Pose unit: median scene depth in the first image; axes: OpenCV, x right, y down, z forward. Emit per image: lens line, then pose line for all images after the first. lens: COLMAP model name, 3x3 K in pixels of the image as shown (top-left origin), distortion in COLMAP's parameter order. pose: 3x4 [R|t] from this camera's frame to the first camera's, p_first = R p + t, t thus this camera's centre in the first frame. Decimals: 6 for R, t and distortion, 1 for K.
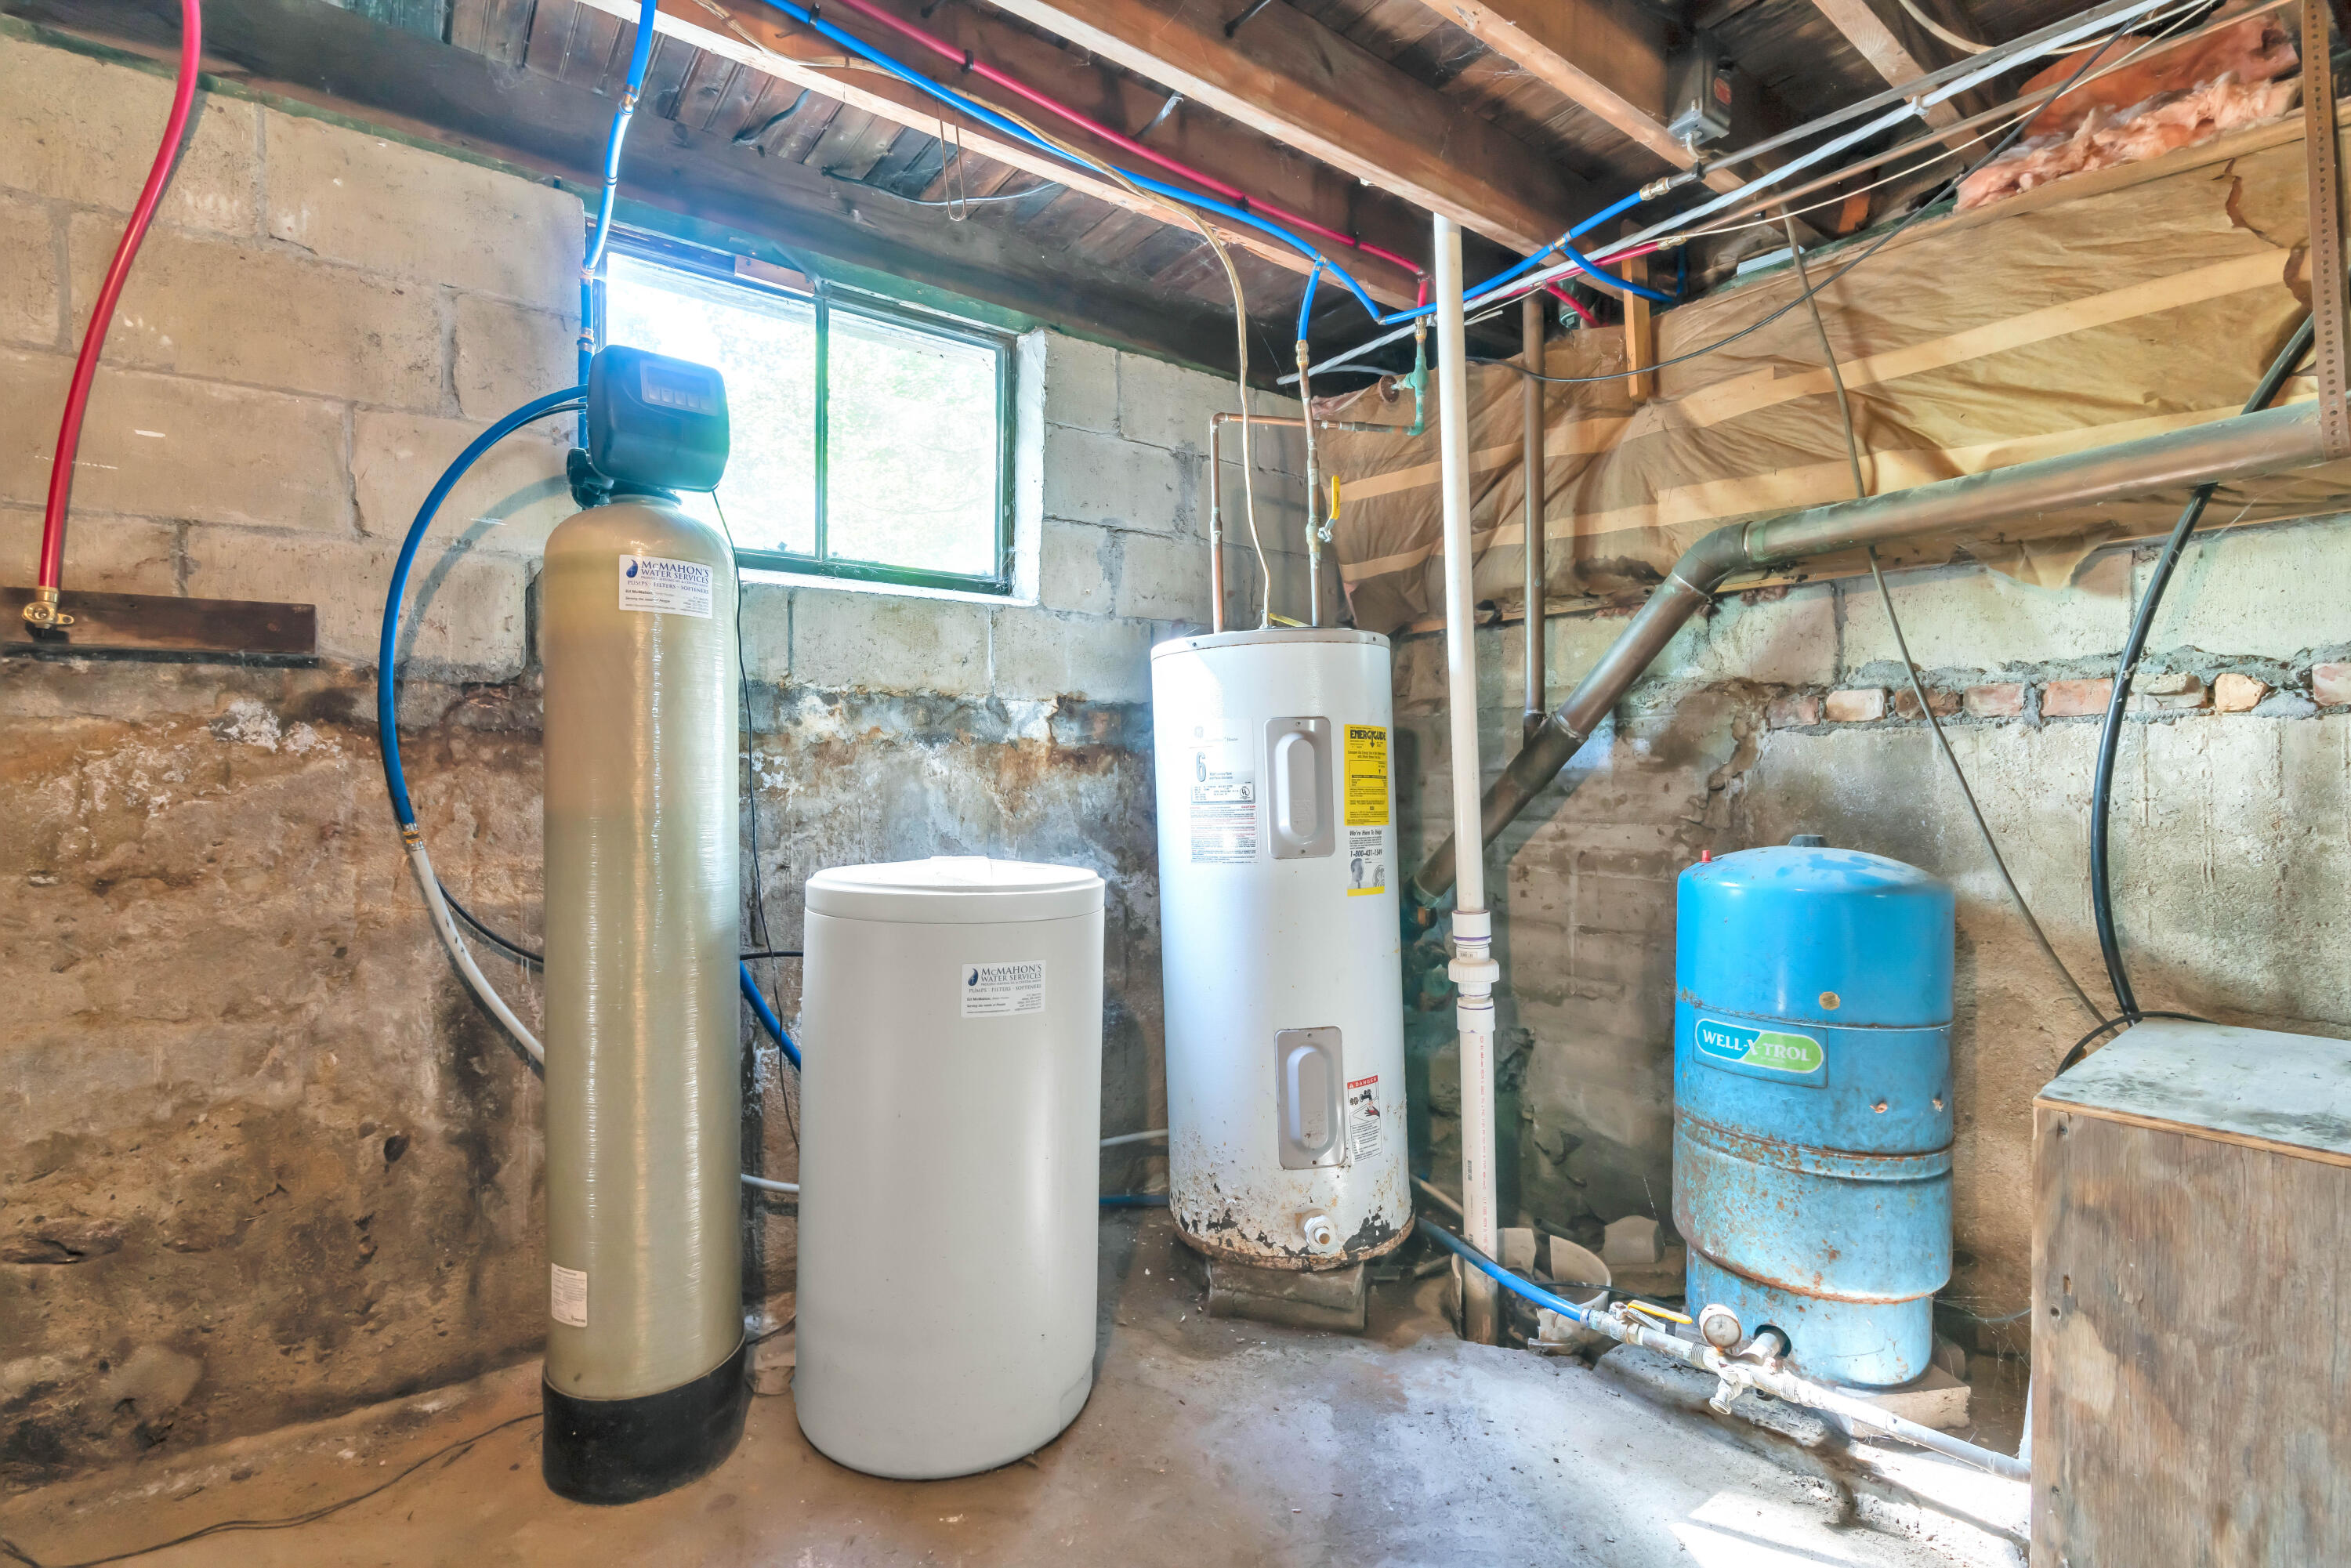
lens RADIAL K [[1066.0, 0, 1192.9], [0, 1066.0, 777.3], [0, 0, 1]] dist [0.000268, 0.000219]
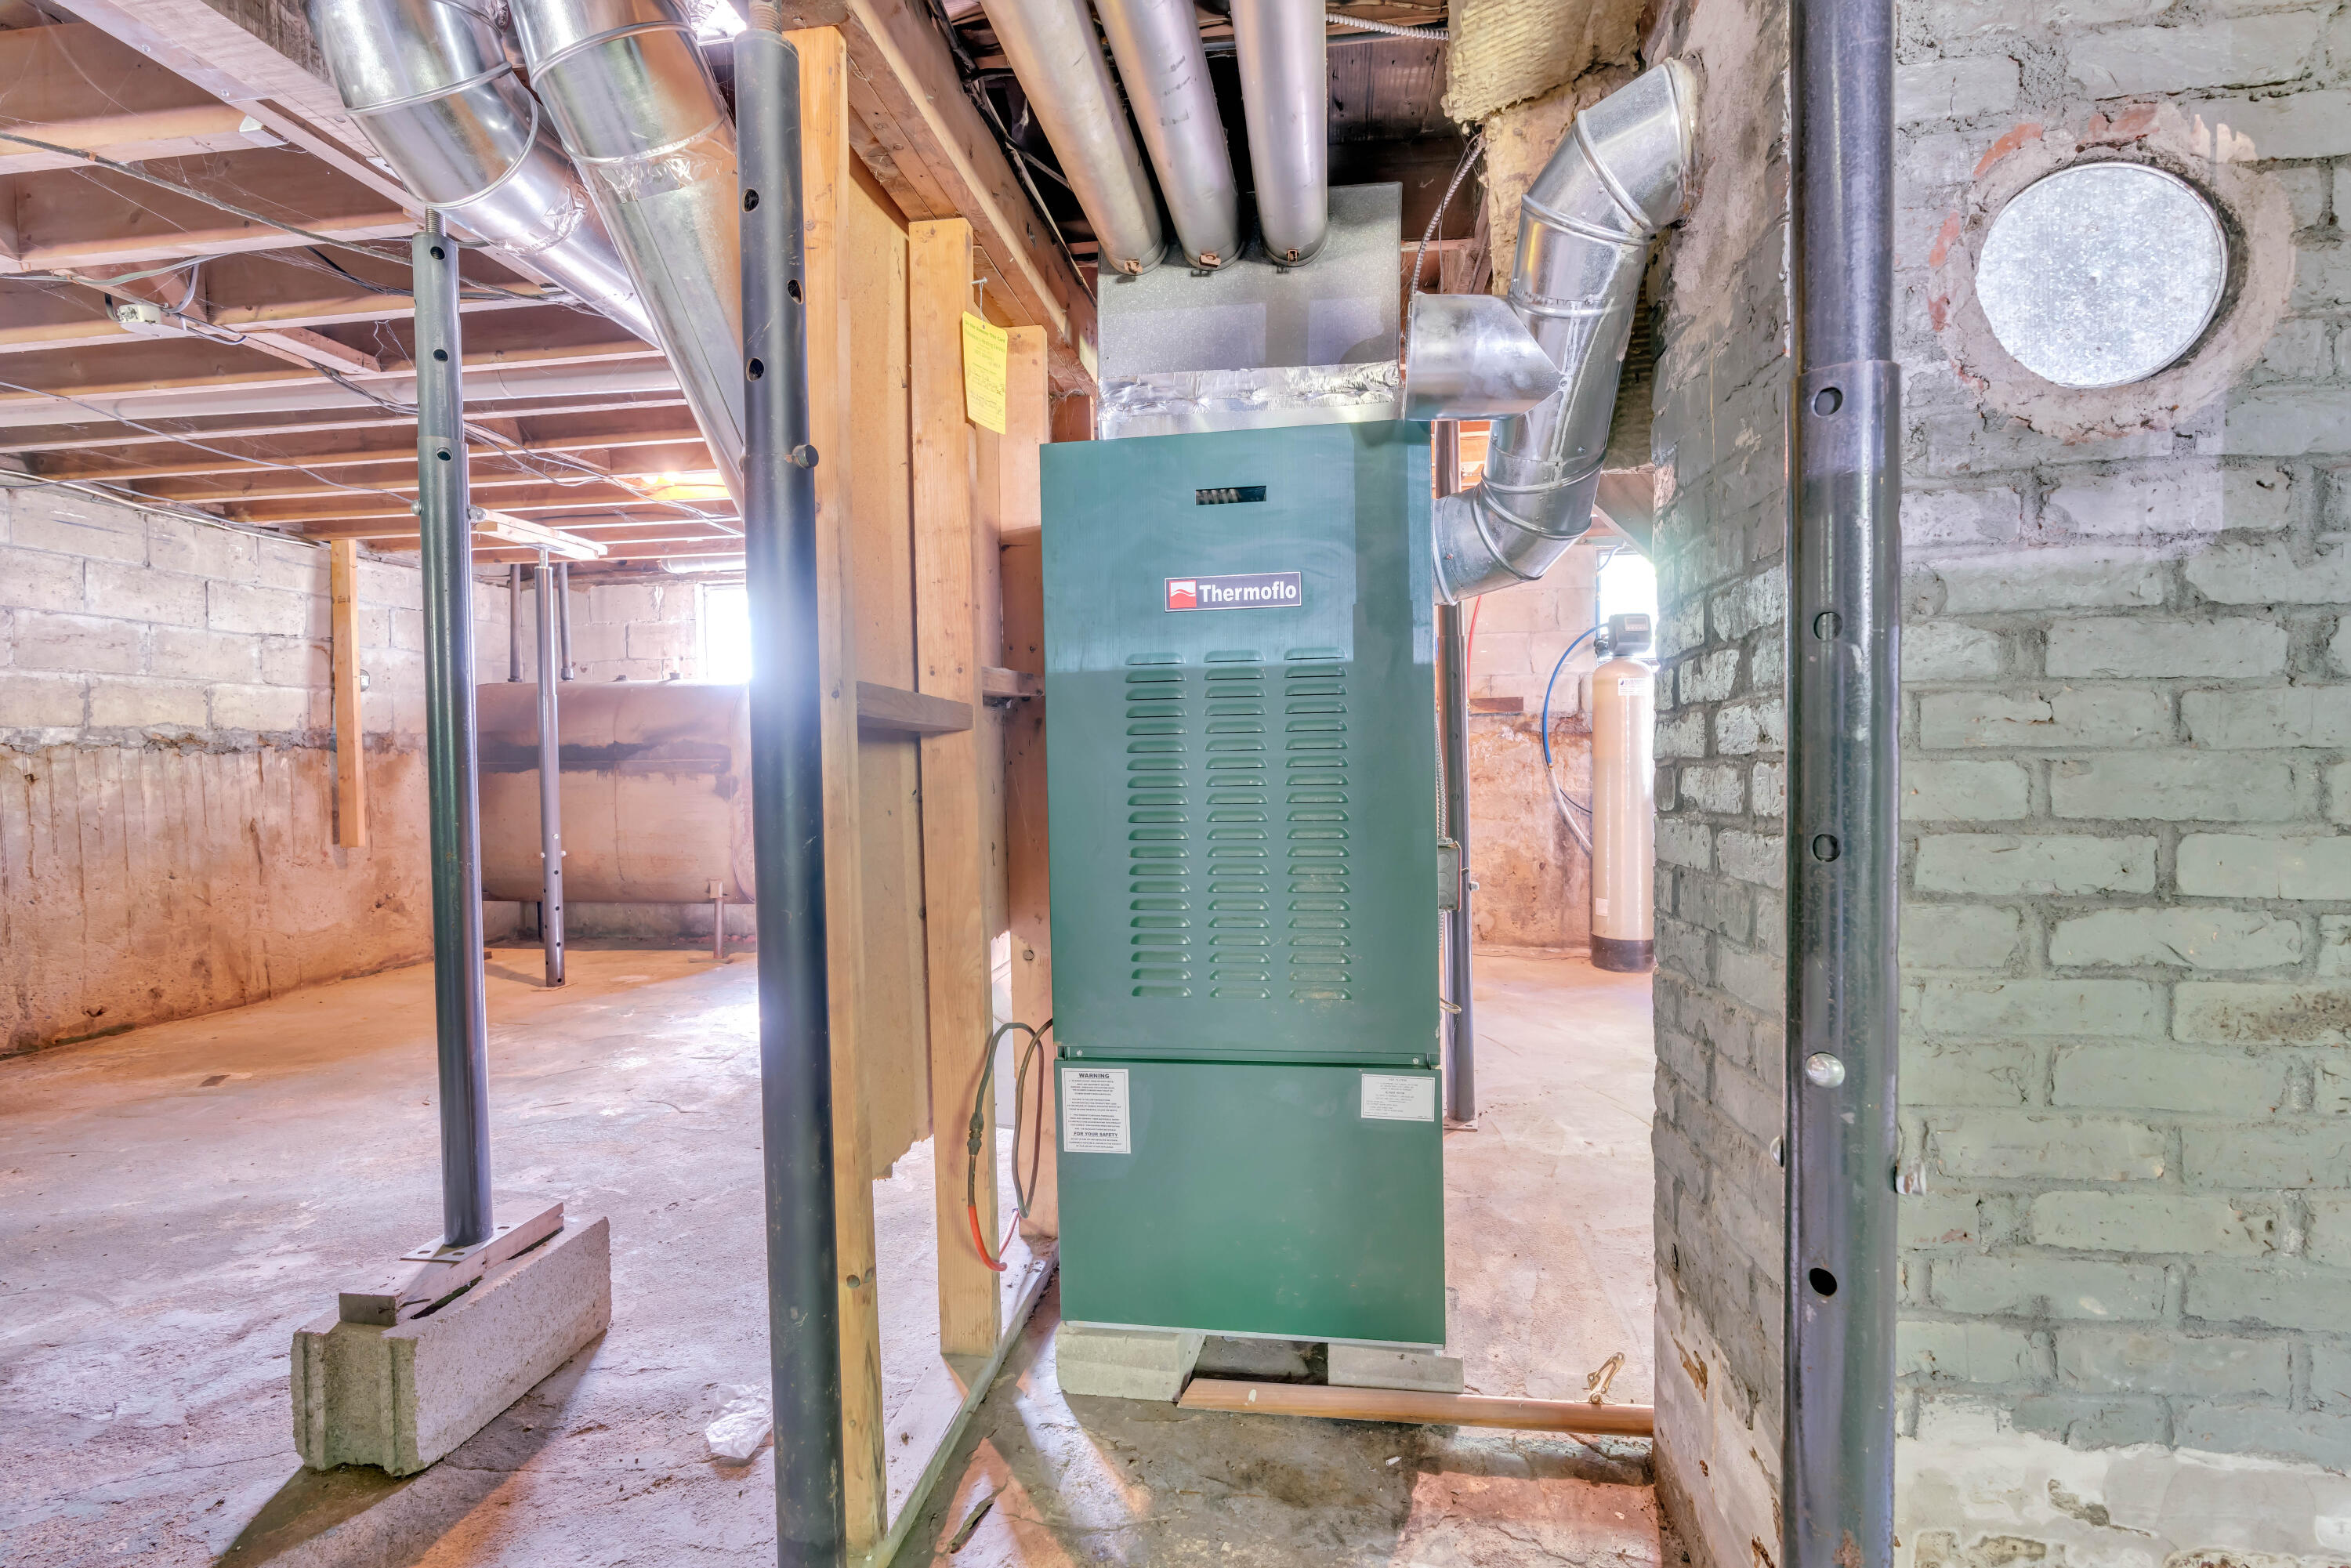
lens RADIAL K [[1066.0, 0, 1192.4], [0, 1066.0, 784.7], [0, 0, 1]] dist [0.000268, 0.000219]
pose [[0.715125, 0.012605, -0.698883, 0.740532], [0.012375, 0.999452, 0.030689, -0.003084], [0.698887, -0.030596, 0.714577, -2.042007]]
